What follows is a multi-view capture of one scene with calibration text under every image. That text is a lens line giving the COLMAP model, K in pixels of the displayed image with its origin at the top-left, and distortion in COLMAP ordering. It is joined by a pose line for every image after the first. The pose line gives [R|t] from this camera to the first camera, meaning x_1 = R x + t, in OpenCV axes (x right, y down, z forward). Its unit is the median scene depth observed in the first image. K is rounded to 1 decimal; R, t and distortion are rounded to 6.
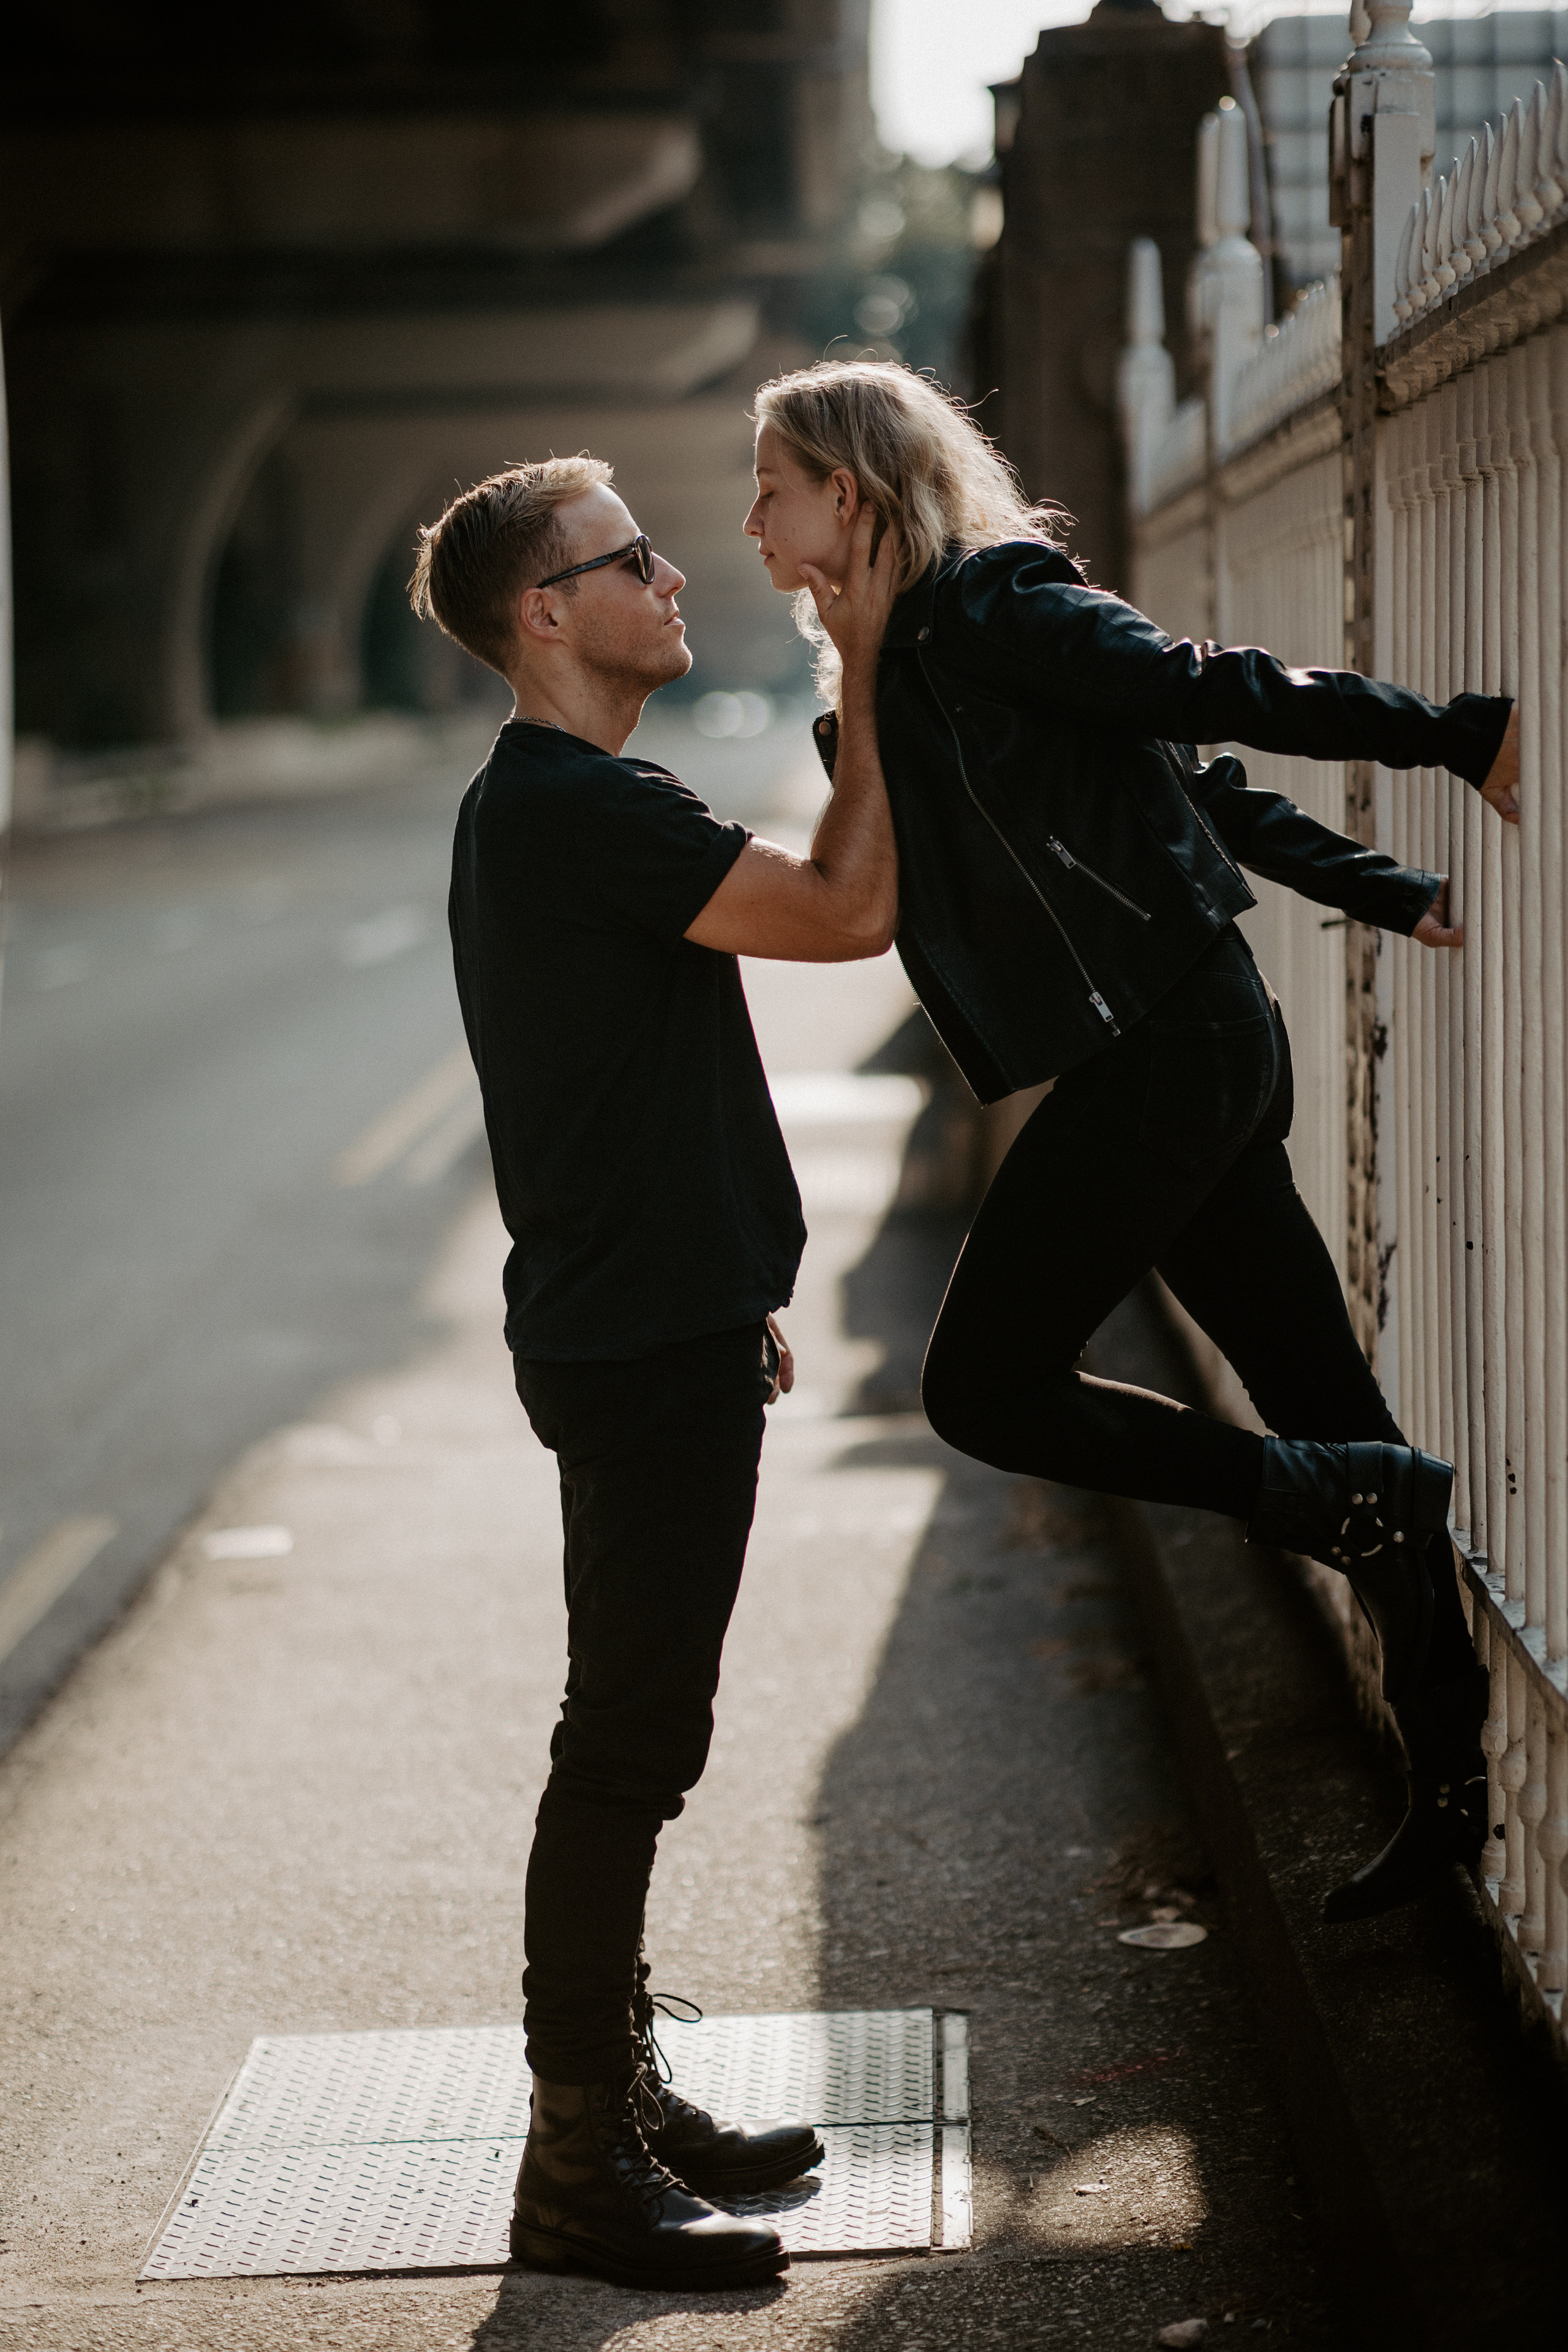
lens RADIAL K [[5746.2, 0, 784.0], [0, 5746.2, 1176.0], [0, 0, 1]] dist [0.054858, 0.155789]
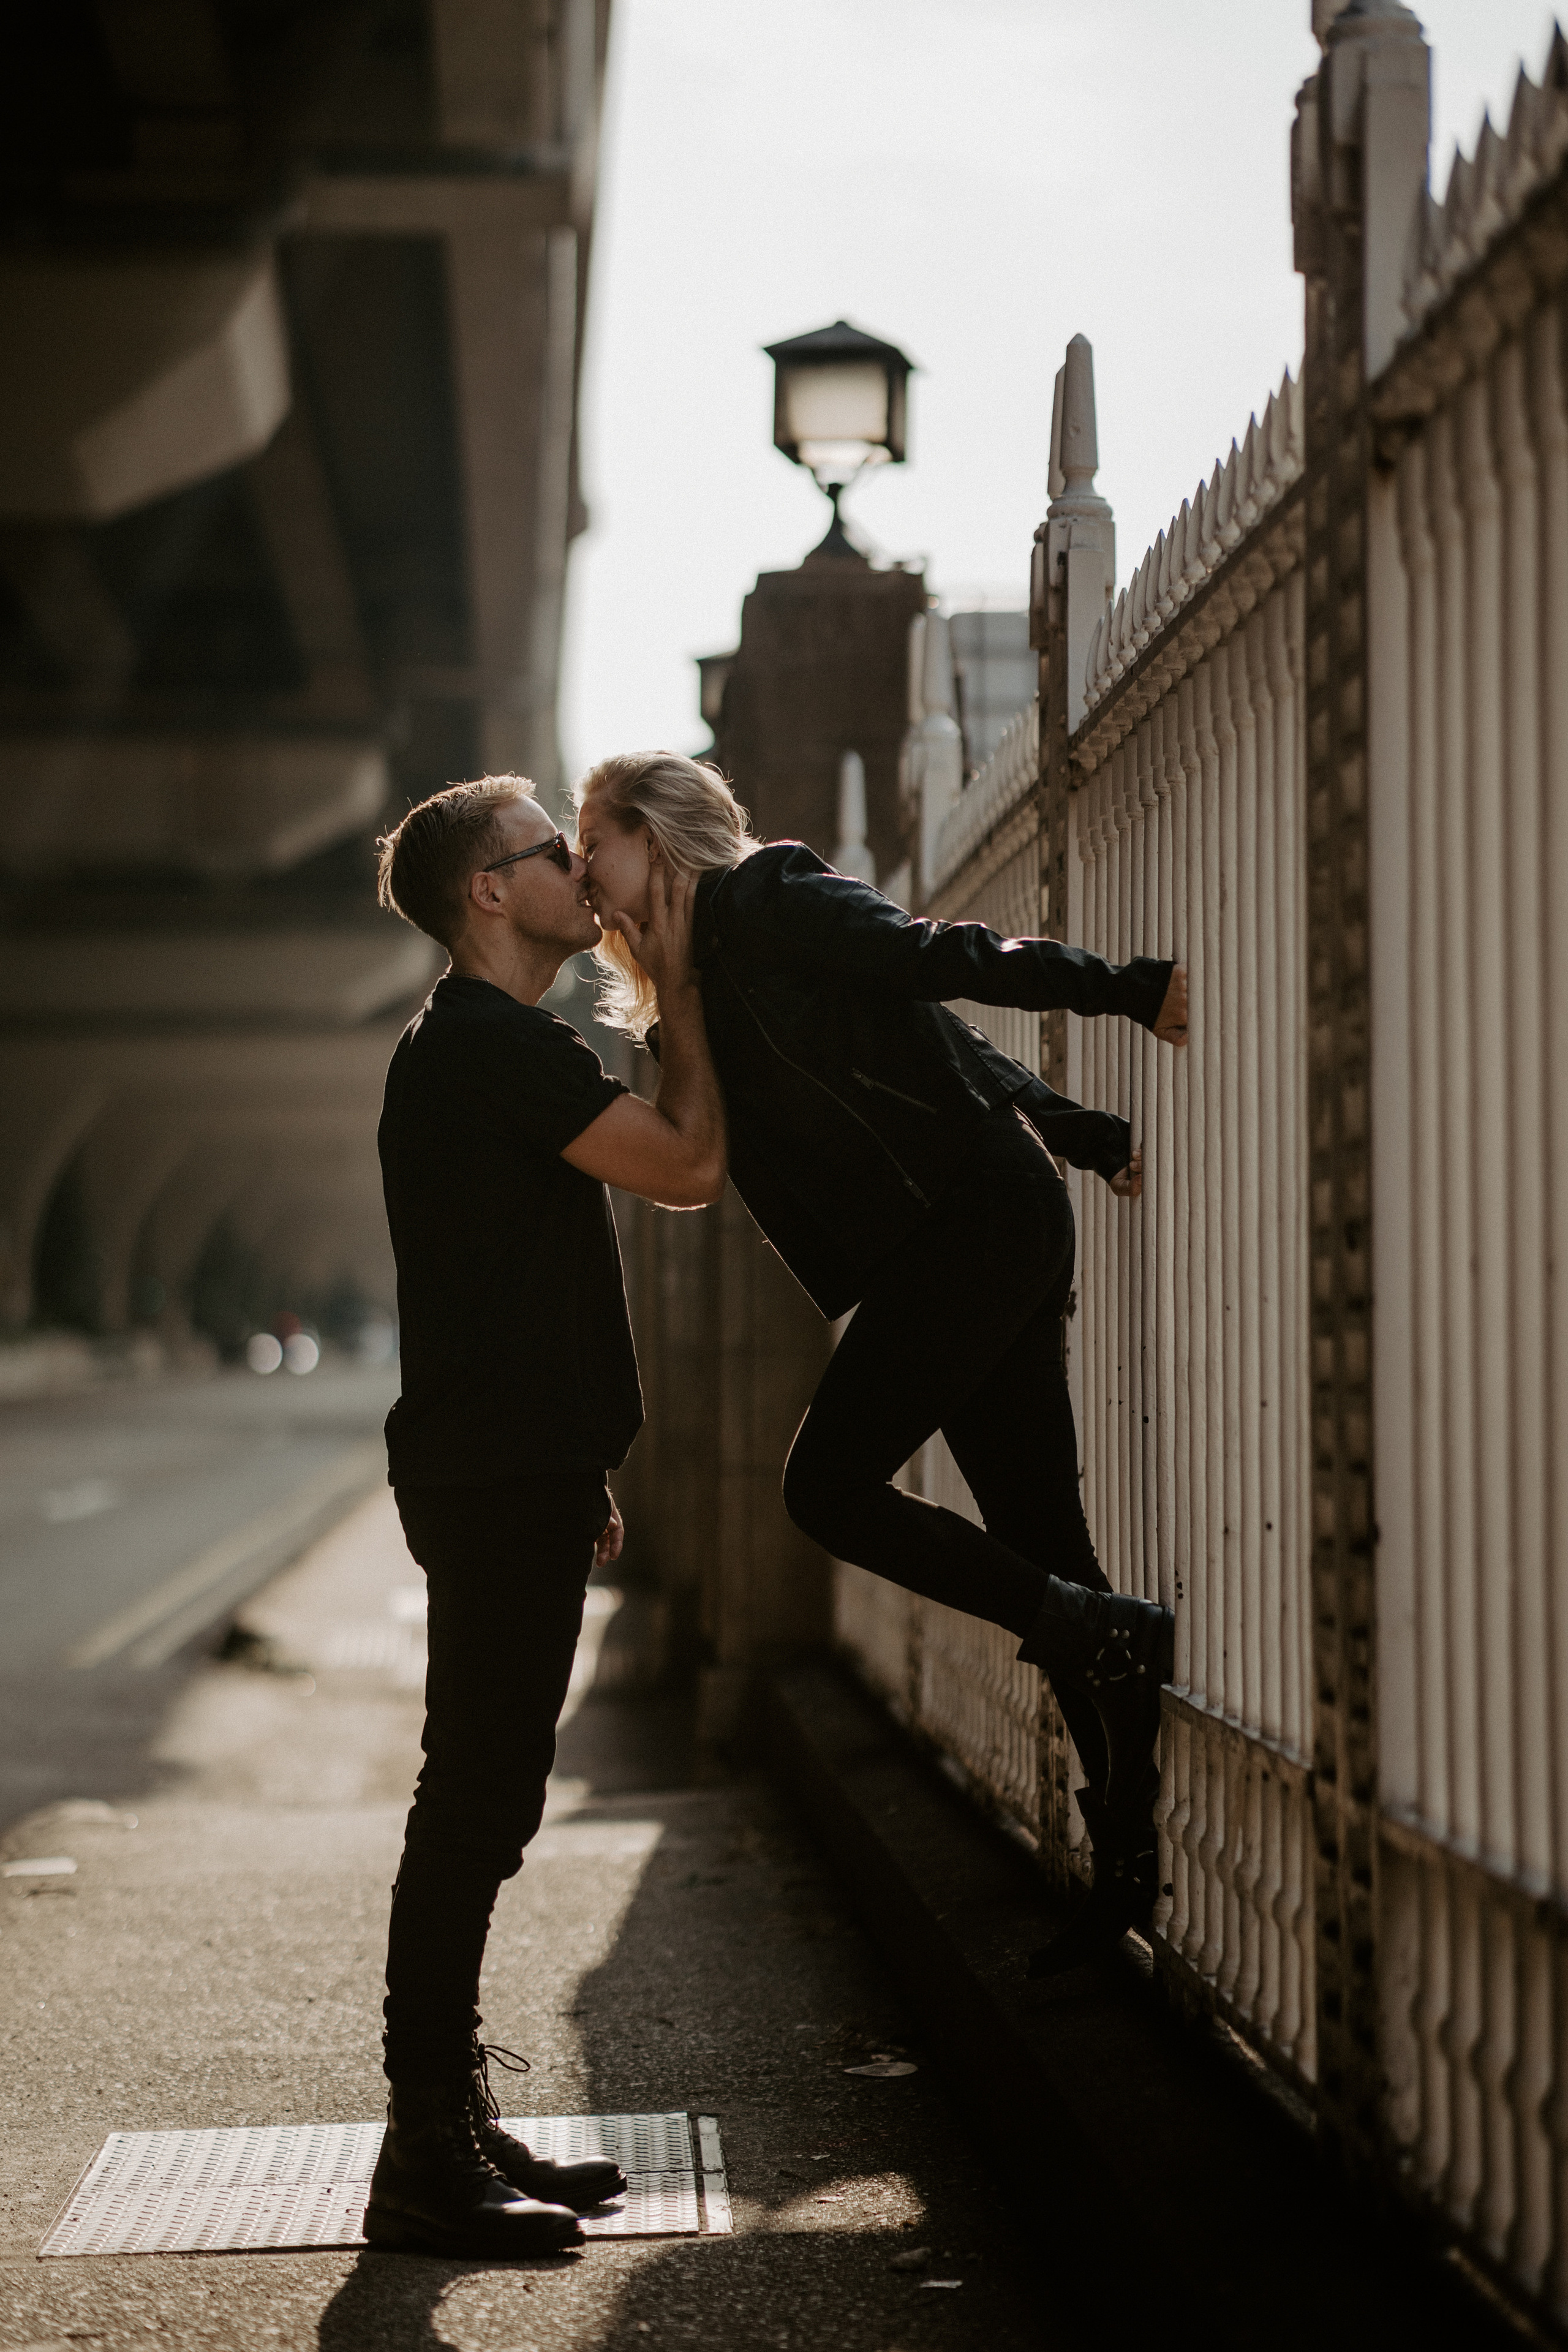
lens RADIAL K [[5746.2, 0, 784.0], [0, 5746.2, 1176.0], [0, 0, 1]] dist [0.054858, 0.155789]
pose [[0.998218, 0.017306, 0.057102, -0.025297], [-0.010870, 0.993743, -0.111161, 0.085580], [-0.058669, 0.110343, 0.992161, -0.192245]]
